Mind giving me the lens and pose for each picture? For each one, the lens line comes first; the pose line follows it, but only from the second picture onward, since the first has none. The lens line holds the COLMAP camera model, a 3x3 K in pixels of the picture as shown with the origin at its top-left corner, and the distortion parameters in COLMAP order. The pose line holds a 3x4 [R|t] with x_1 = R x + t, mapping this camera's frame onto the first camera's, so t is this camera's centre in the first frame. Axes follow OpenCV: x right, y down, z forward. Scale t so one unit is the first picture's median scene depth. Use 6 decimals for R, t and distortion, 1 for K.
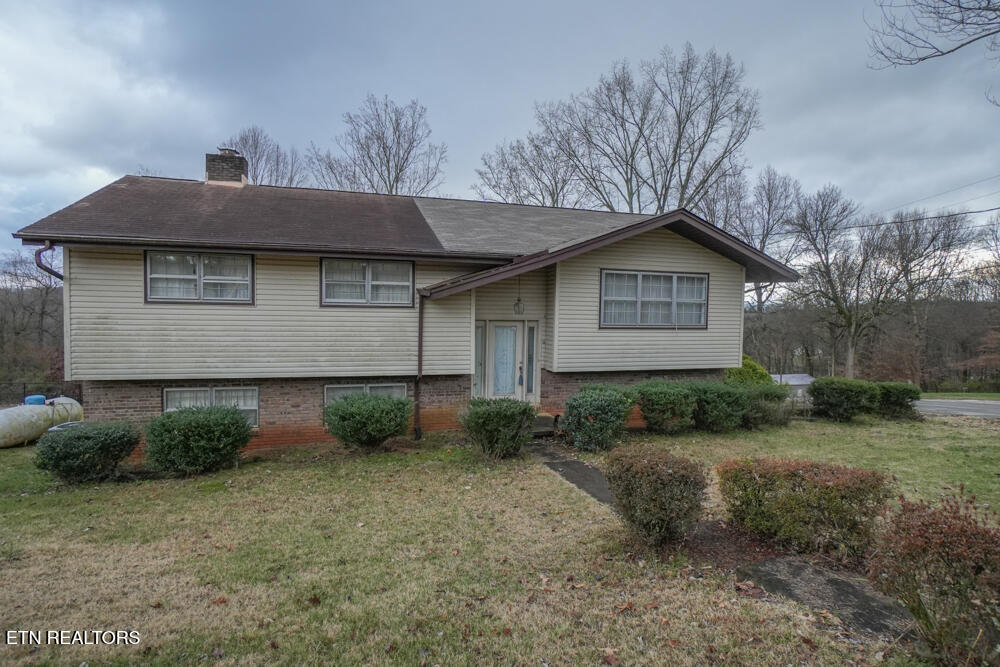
lens RADIAL K [[335.2, 0, 470.2], [0, 335.2, 336.5], [0, 0, 1]] dist [-0.023243, 0.005544]
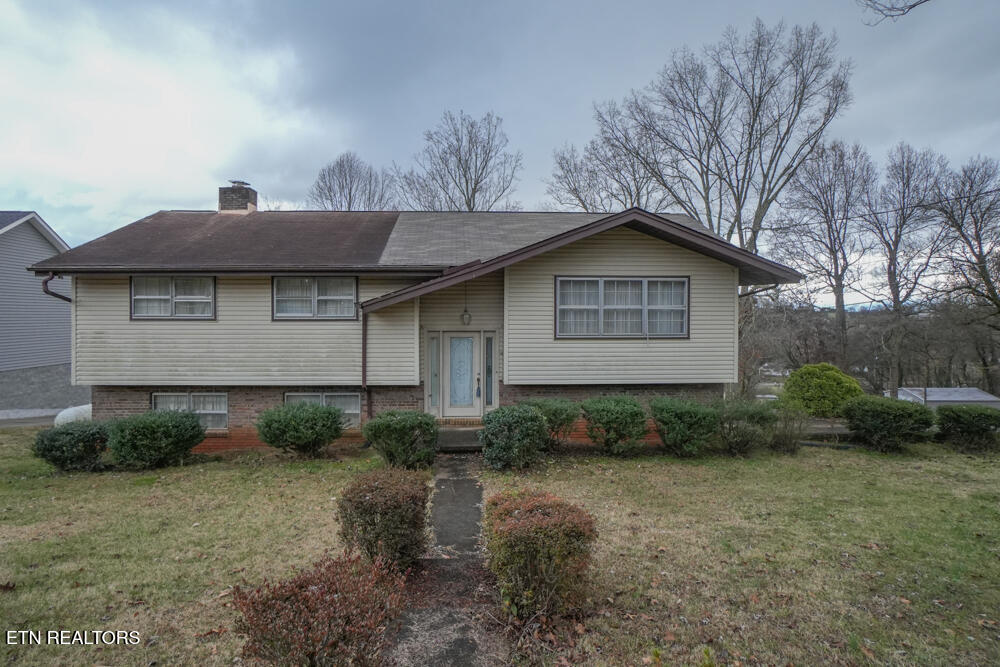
lens RADIAL K [[335.2, 0, 470.2], [0, 335.2, 336.5], [0, 0, 1]] dist [-0.023243, 0.005544]
pose [[0.986390, -0.005834, -0.164317, 0.344190], [0.002163, 0.999744, -0.022516, -0.012129], [0.164406, 0.021854, 0.986151, 0.031586]]
